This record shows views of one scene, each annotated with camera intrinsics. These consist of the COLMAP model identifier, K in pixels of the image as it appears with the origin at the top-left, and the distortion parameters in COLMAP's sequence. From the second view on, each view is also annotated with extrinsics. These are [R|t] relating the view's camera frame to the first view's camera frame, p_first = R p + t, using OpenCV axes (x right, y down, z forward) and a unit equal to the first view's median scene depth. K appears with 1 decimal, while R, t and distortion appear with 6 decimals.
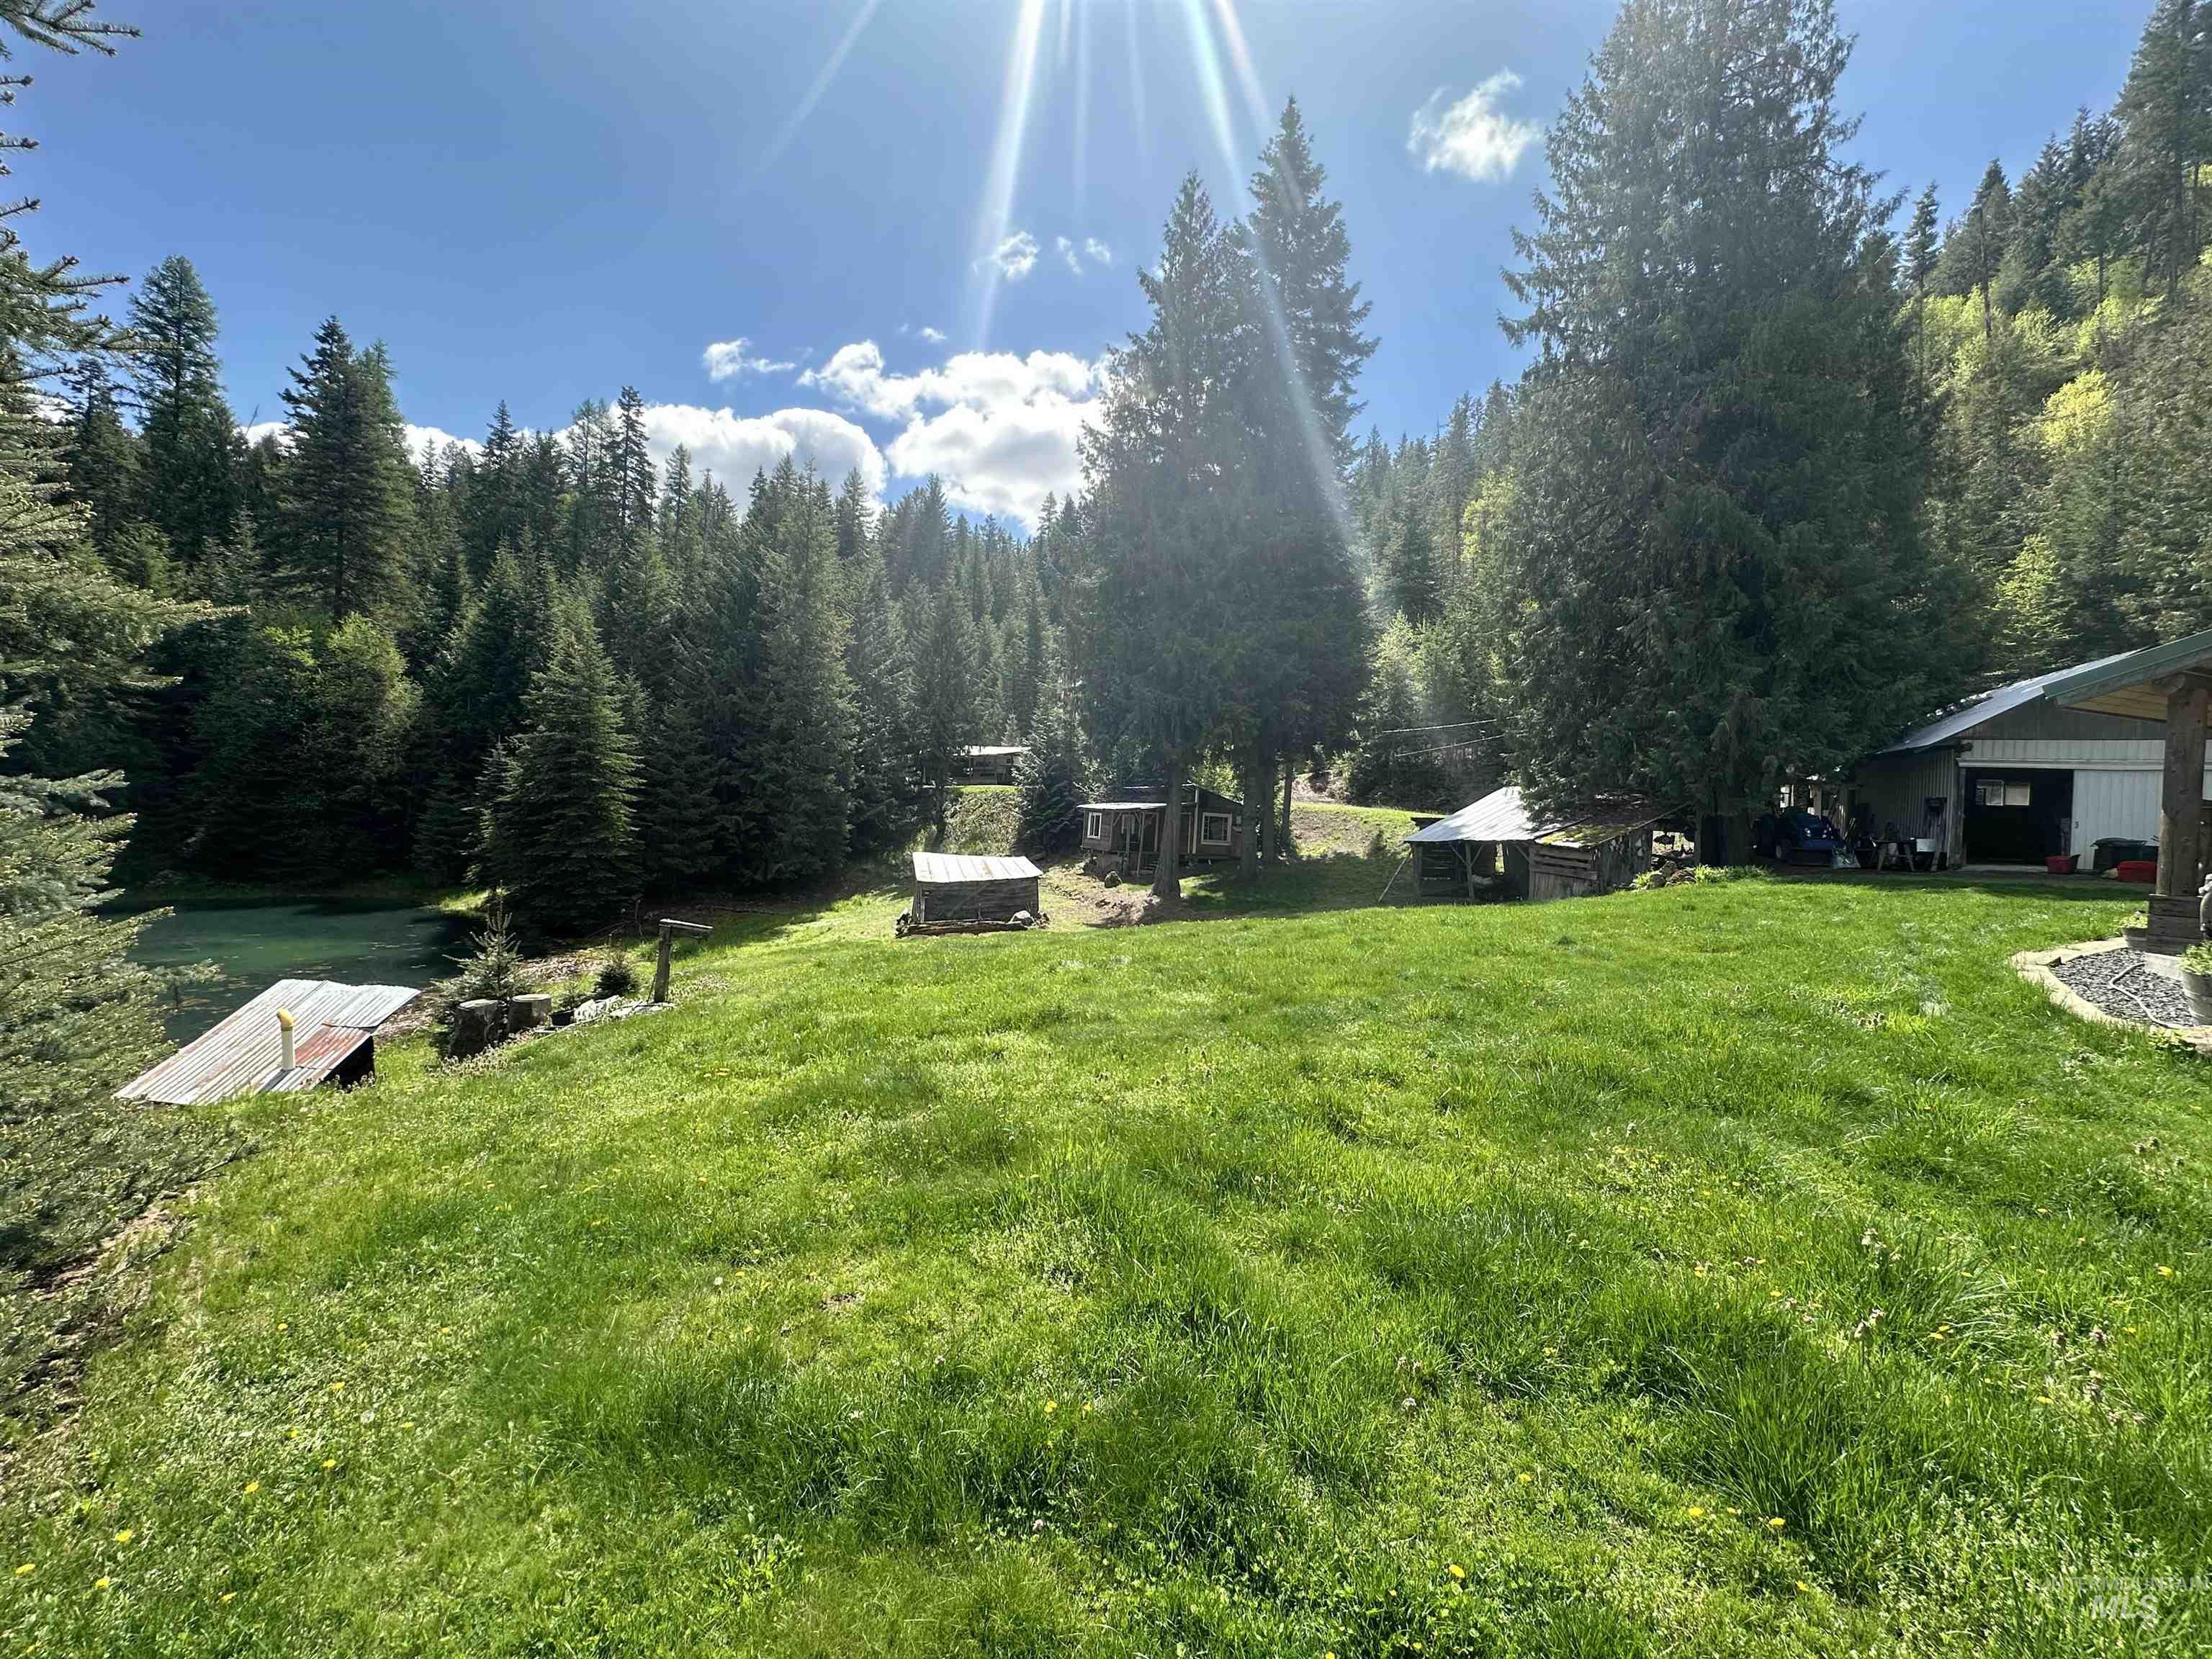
lens RADIAL K [[880.0, 0, 1114.2], [0, 880.0, 844.6], [0, 0, 1]] dist [-0.010191, 0.001669]
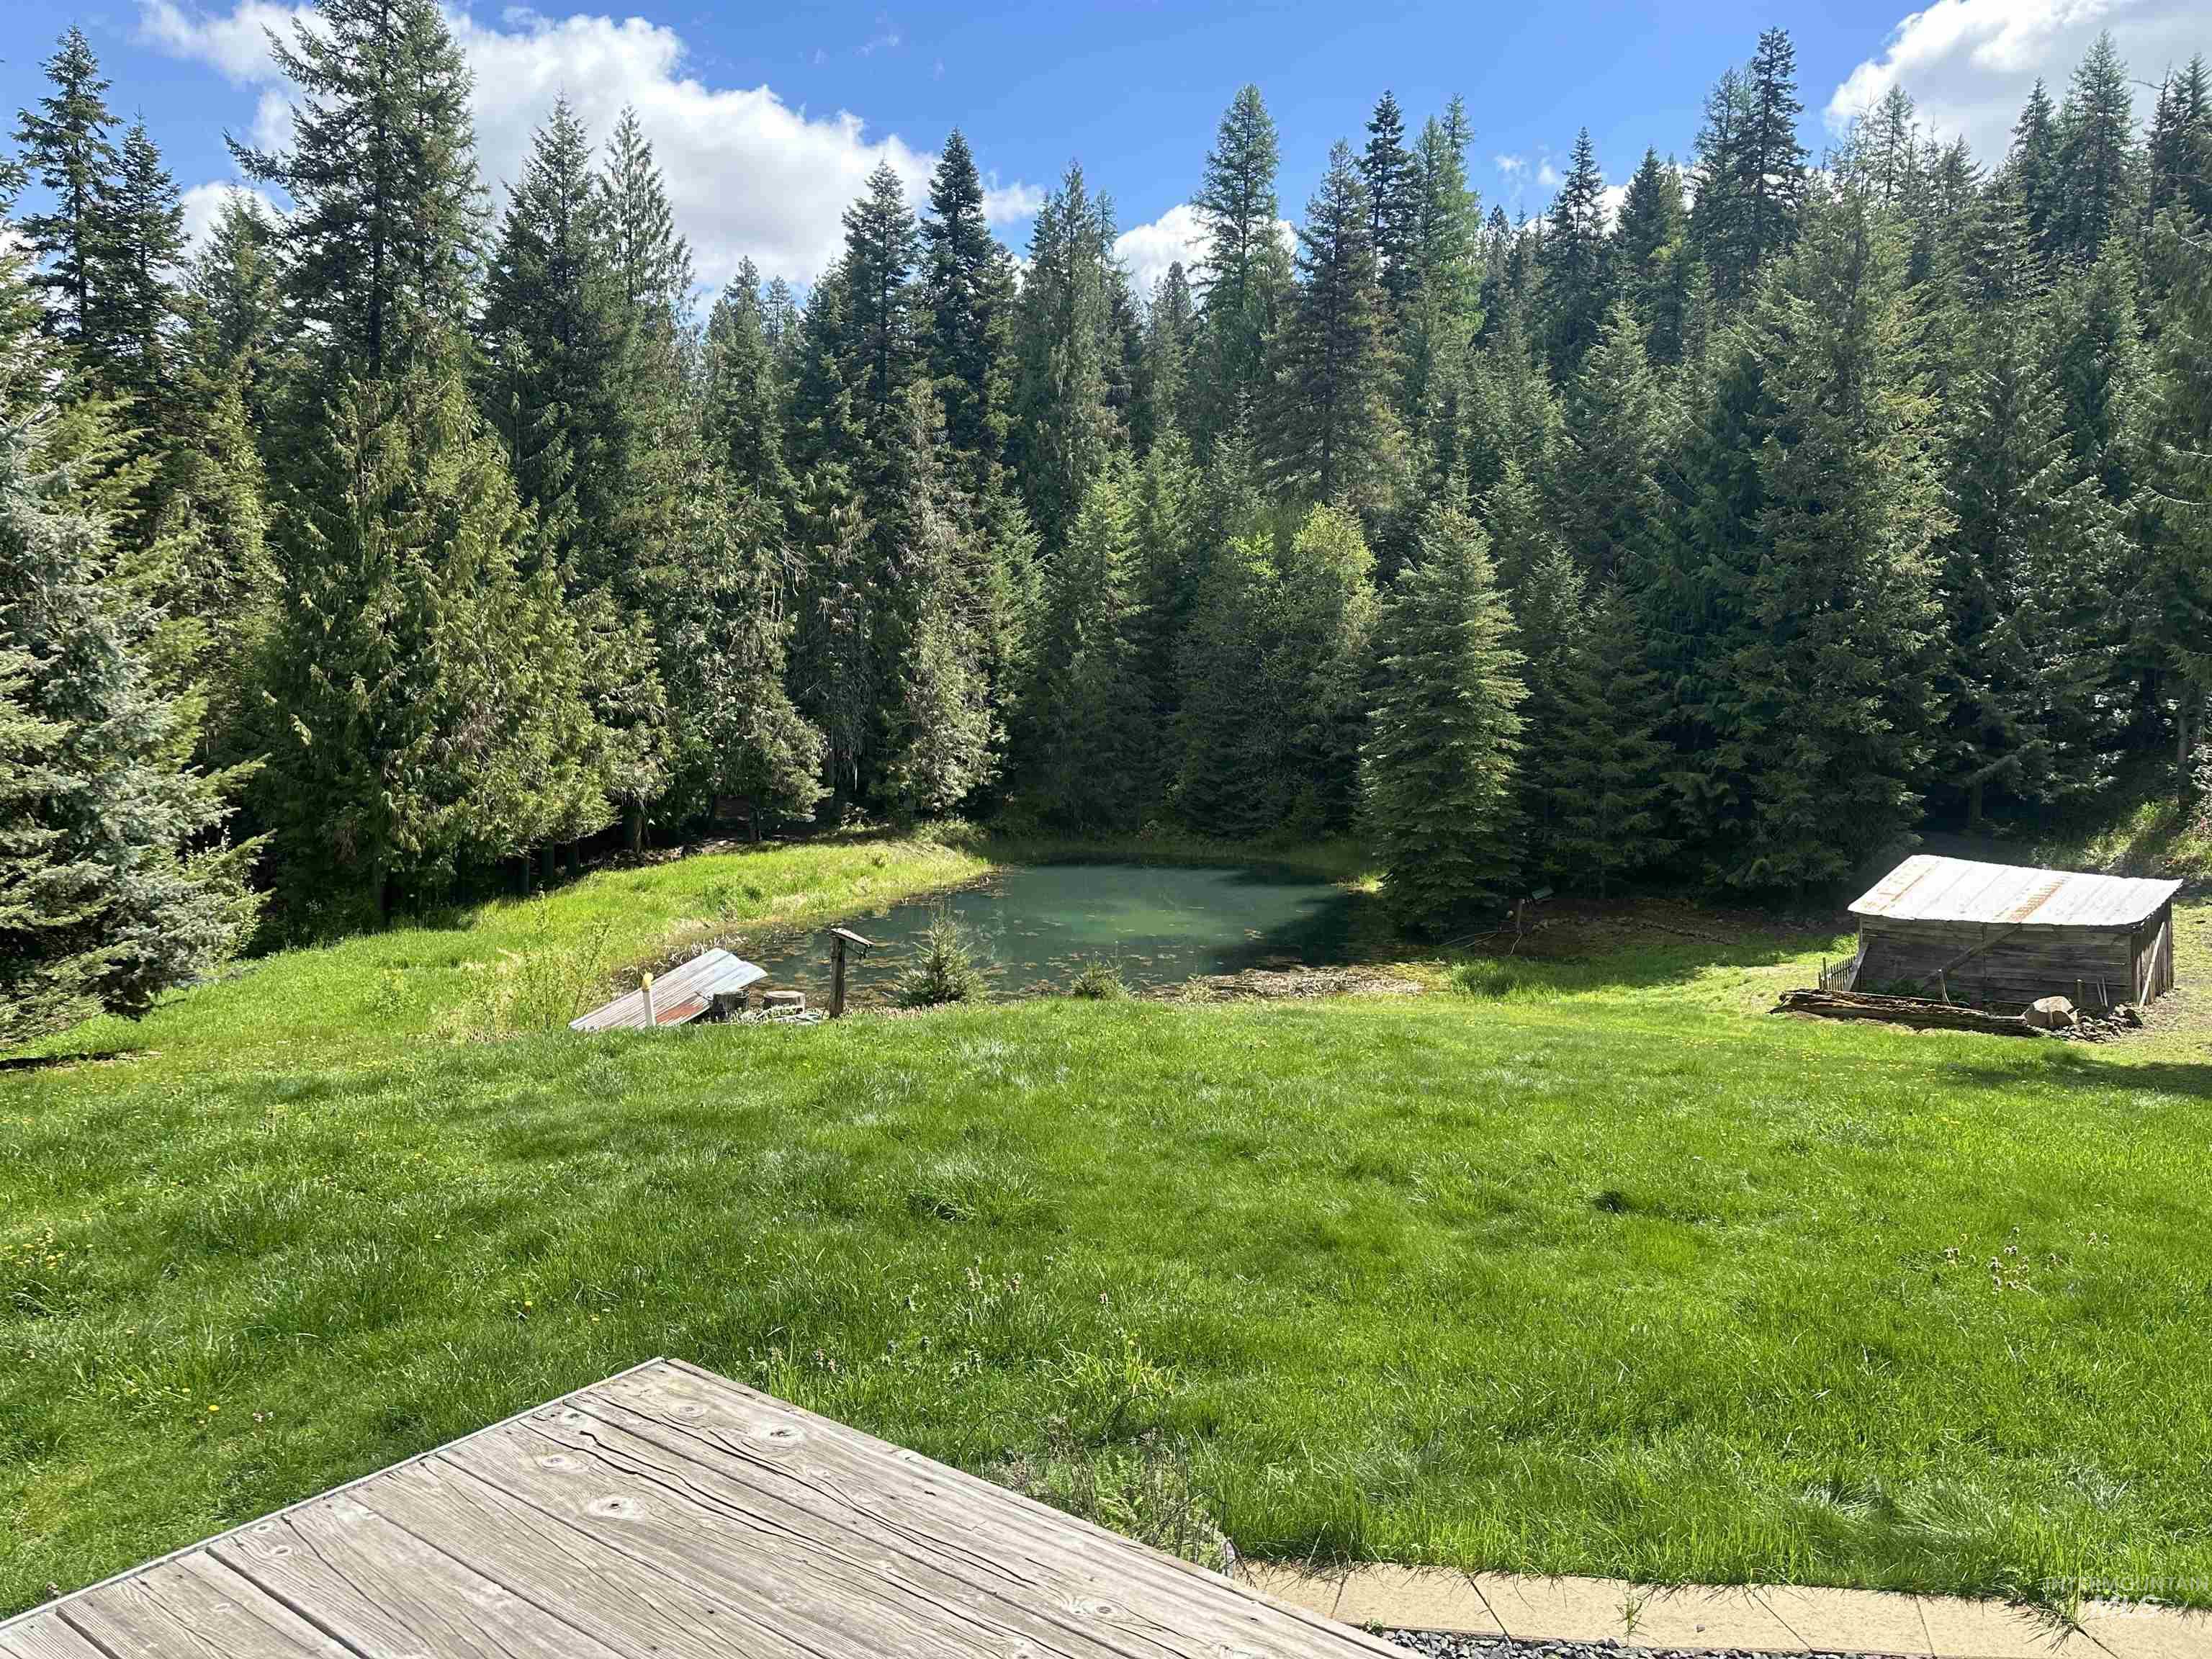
lens RADIAL K [[1549.9, 0, 1104.3], [0, 1549.9, 879.5], [0, 0, 1]] dist [0.048754, -0.062661]
pose [[0.537582, 0.076263, -0.839756, 0.223034], [-0.033213, 0.997044, 0.069286, -0.019208], [0.842557, -0.009356, 0.538526, 0.086533]]
